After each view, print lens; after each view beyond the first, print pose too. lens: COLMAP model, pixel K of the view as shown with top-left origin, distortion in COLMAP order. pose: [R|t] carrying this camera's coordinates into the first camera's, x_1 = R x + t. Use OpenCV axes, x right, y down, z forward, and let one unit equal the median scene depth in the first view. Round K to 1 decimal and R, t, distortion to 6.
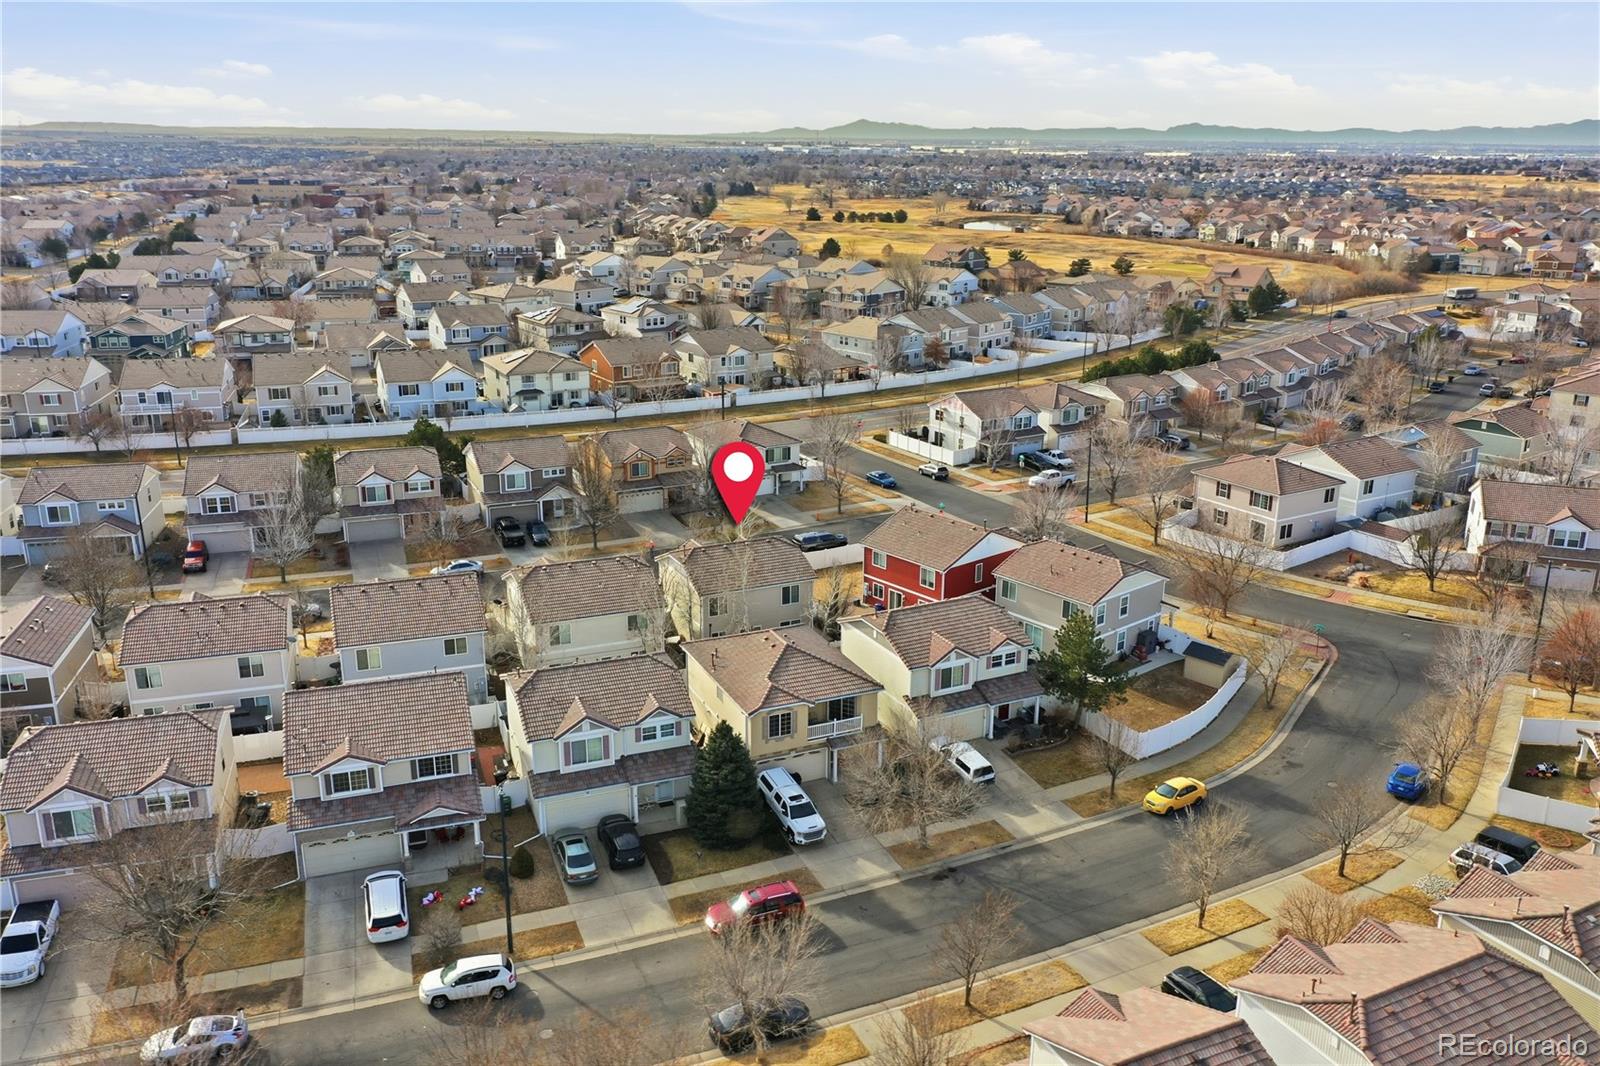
lens RADIAL K [[1275.5, 0, 800.0], [0, 1275.5, 533.0], [0, 0, 1]] dist [0.015490, 0.004264]
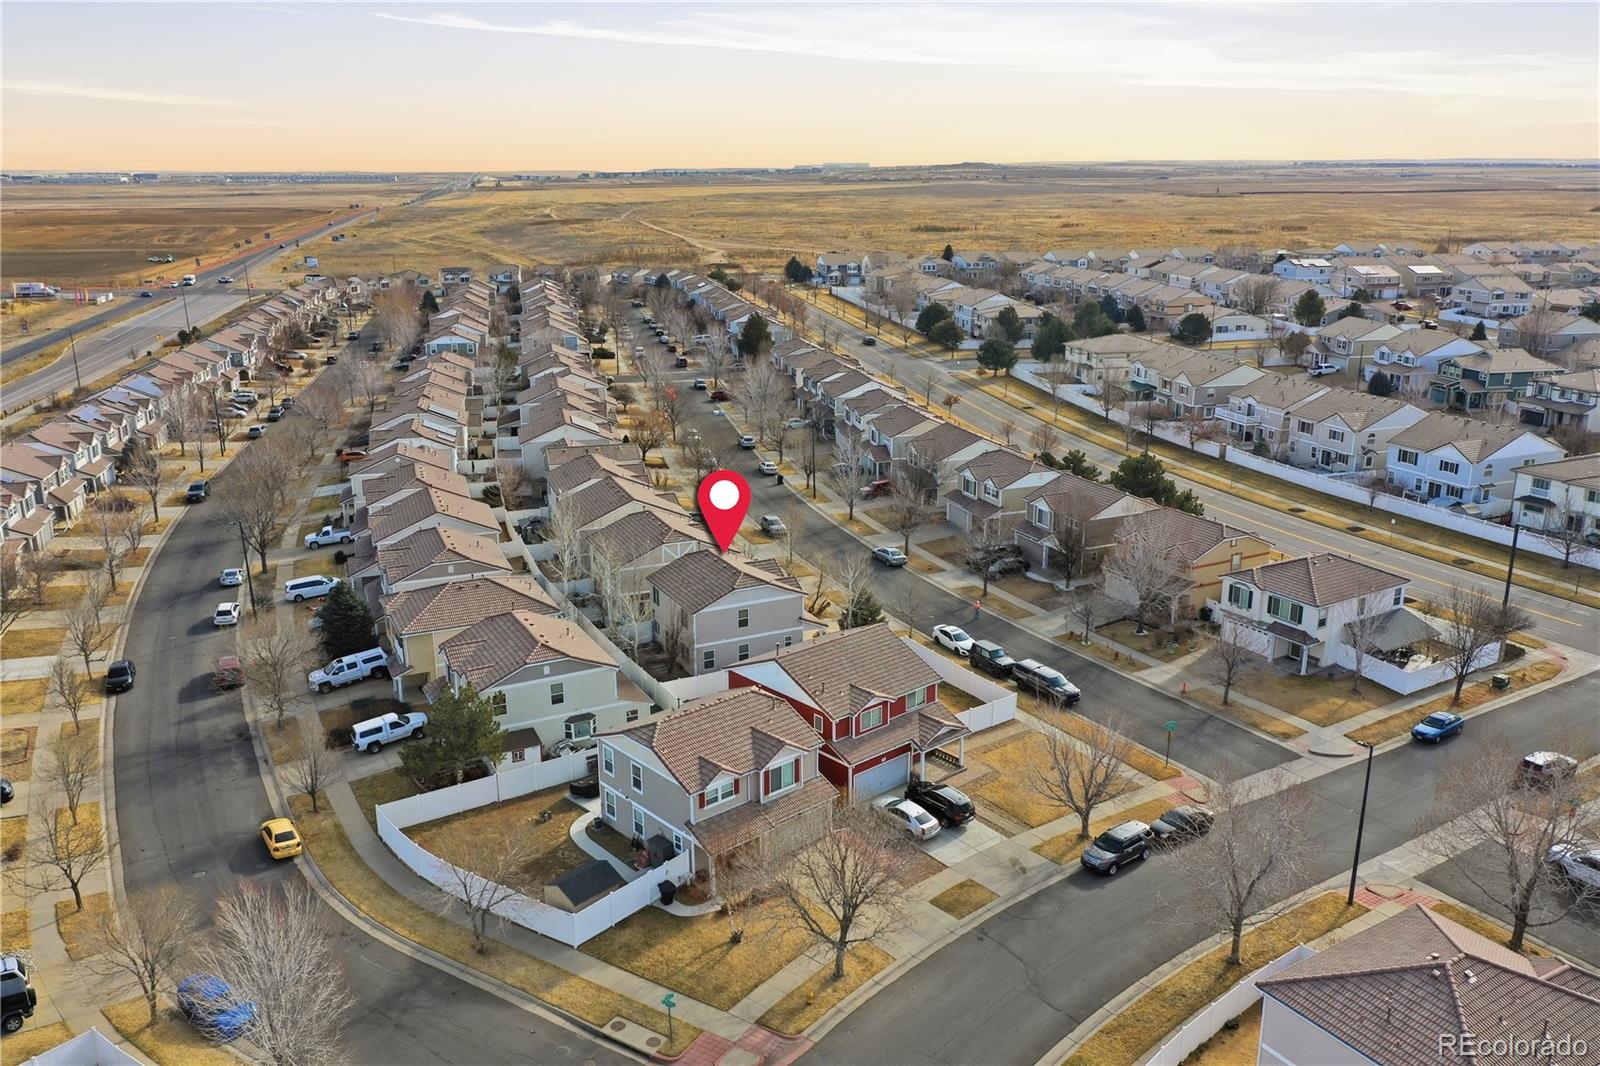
lens RADIAL K [[1275.5, 0, 800.0], [0, 1275.5, 533.0], [0, 0, 1]] dist [0.015490, 0.004264]
pose [[0.017607, 0.268318, -0.963169, 0.517398], [-0.291096, 0.922963, 0.251797, -0.160641], [0.956532, 0.275942, 0.094357, 0.541056]]
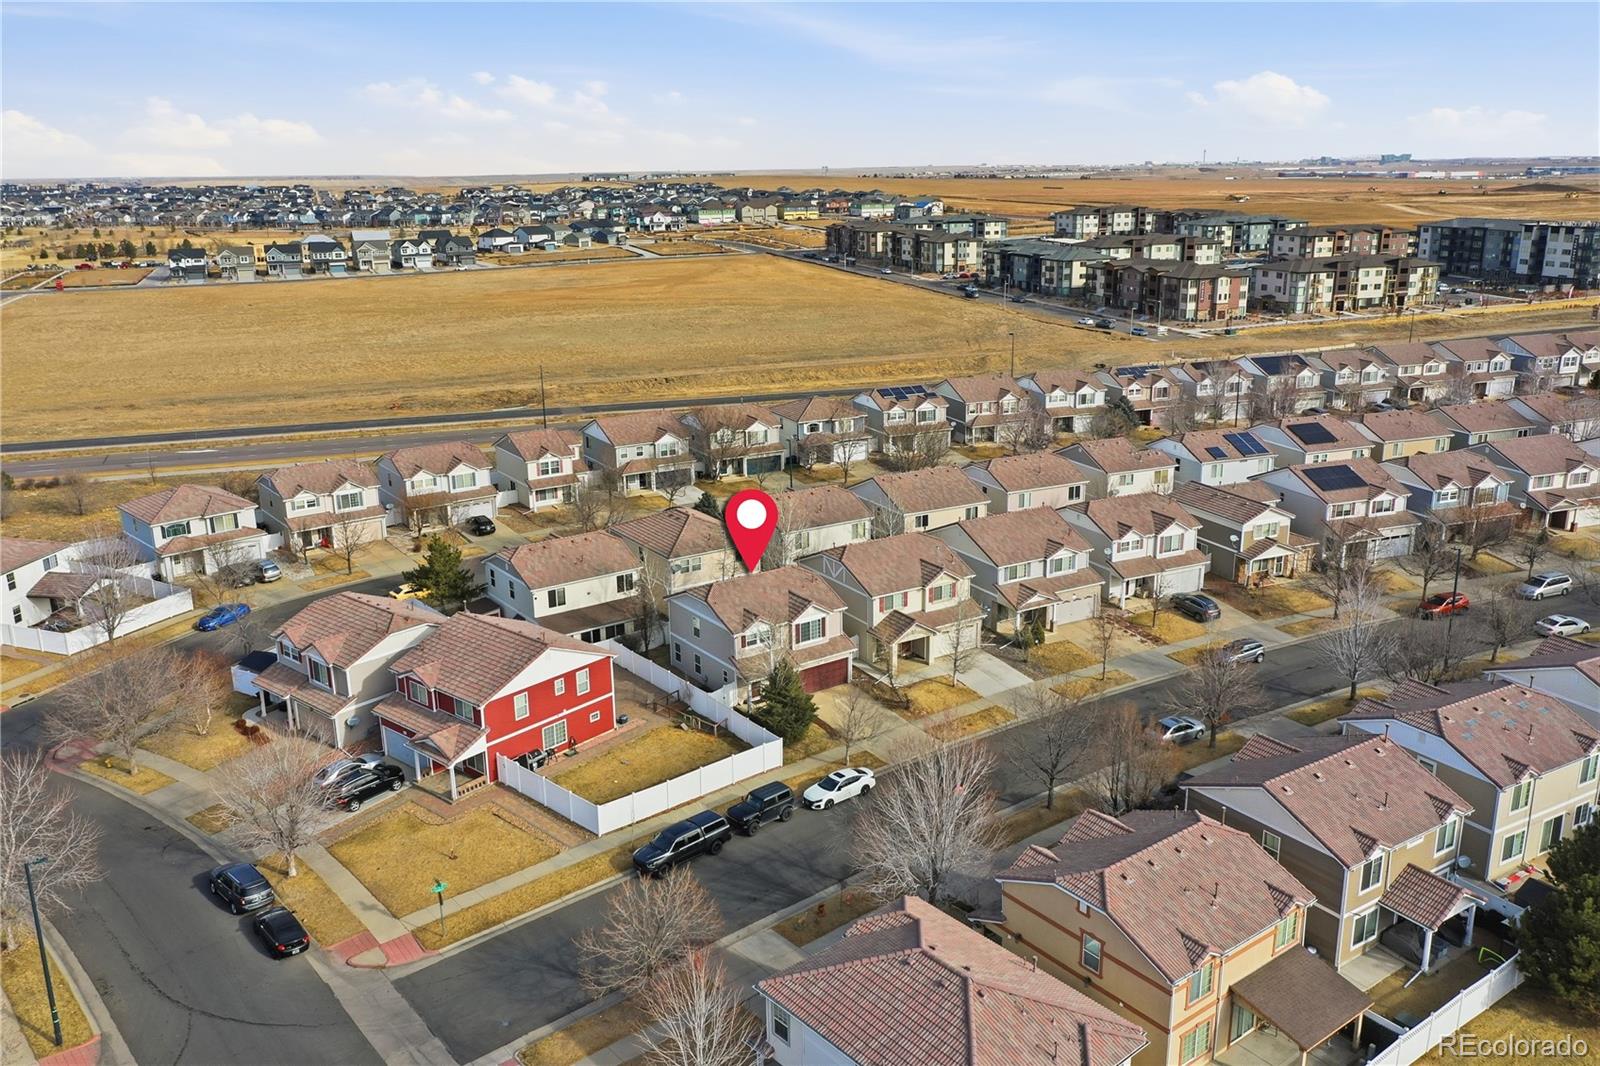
lens RADIAL K [[1275.5, 0, 800.0], [0, 1275.5, 533.0], [0, 0, 1]] dist [0.015490, 0.004264]
pose [[-0.988069, 0.047485, -0.146510, 0.030253], [-0.040383, 0.838123, 0.543985, -0.299460], [0.148625, 0.543411, -0.826205, 0.996553]]
